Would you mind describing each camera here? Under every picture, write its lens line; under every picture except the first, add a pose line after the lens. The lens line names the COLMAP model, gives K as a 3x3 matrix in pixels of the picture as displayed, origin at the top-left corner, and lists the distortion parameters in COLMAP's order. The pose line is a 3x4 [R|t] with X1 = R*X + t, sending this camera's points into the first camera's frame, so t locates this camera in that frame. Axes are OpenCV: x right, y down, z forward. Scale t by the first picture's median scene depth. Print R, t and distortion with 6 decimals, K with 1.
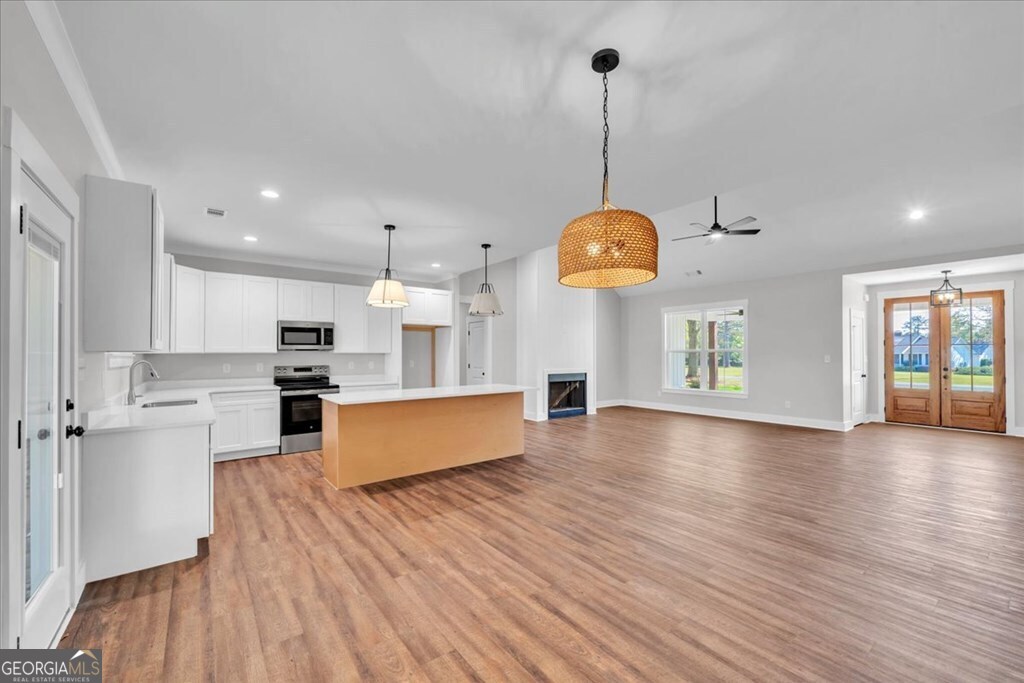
lens RADIAL K [[416.1, 0, 510.0], [0, 416.1, 346.0], [0, 0, 1]] dist [0.003542, 0.000137]
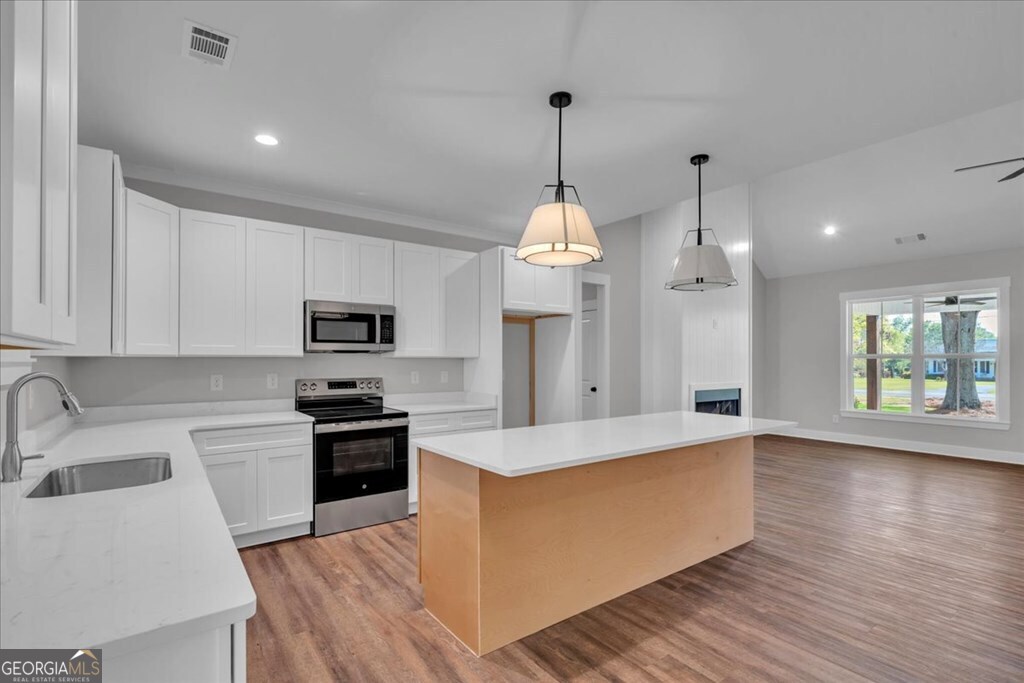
lens RADIAL K [[469.5, 0, 509.9], [0, 469.5, 354.2], [0, 0, 1]] dist [0.002664, 0.000656]
pose [[0.999992, 0.002927, -0.002699, -0.264030], [-0.002909, 0.999972, 0.006829, 0.007843], [0.002719, -0.006821, 0.999973, 0.340864]]
